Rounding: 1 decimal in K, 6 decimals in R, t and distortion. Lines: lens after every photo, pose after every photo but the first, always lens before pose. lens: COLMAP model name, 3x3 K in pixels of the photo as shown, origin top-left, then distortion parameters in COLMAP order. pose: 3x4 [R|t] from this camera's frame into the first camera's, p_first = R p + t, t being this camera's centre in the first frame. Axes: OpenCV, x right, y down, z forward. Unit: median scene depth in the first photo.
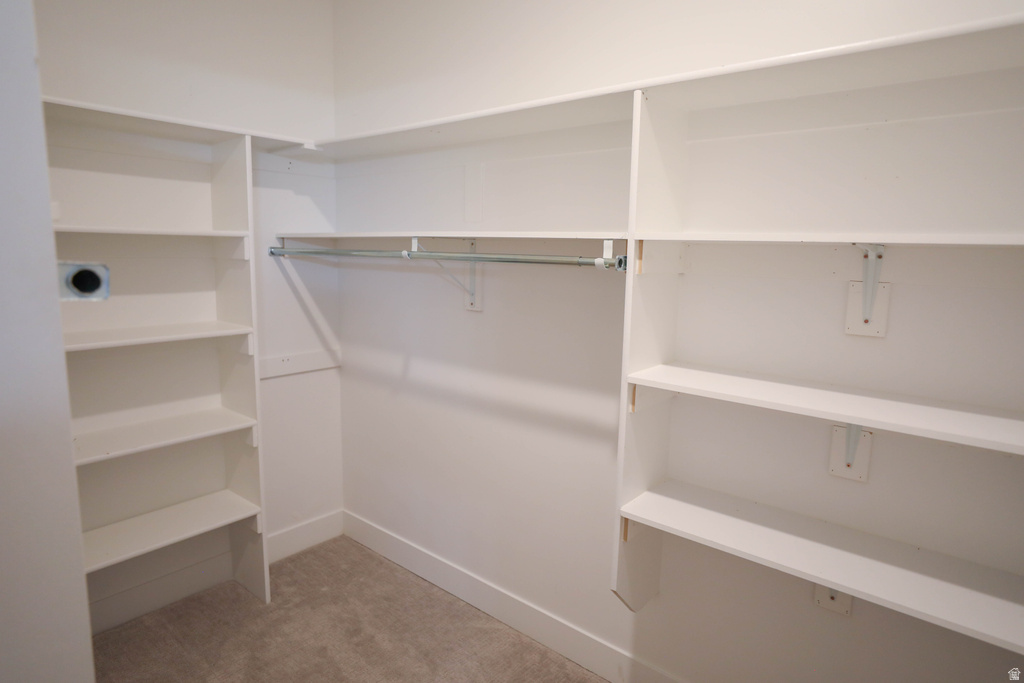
lens RADIAL K [[566.5, 0, 513.3], [0, 566.5, 338.6], [0, 0, 1]] dist [-0.009580, -0.000755]
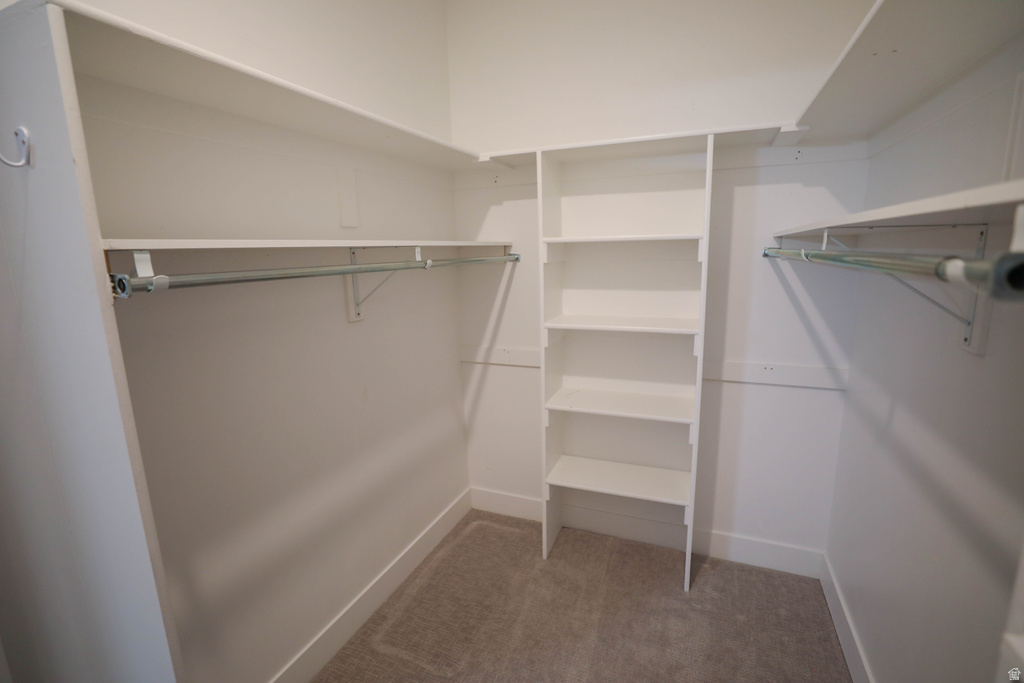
lens RADIAL K [[469.2, 0, 514.6], [0, 469.2, 344.2], [0, 0, 1]] dist [-0.010459, 0.000590]
pose [[0.311135, 0.159657, -0.936859, 0.197439], [-0.117337, 0.984699, 0.128841, -0.055465], [0.943094, 0.069841, 0.325108, 0.362945]]
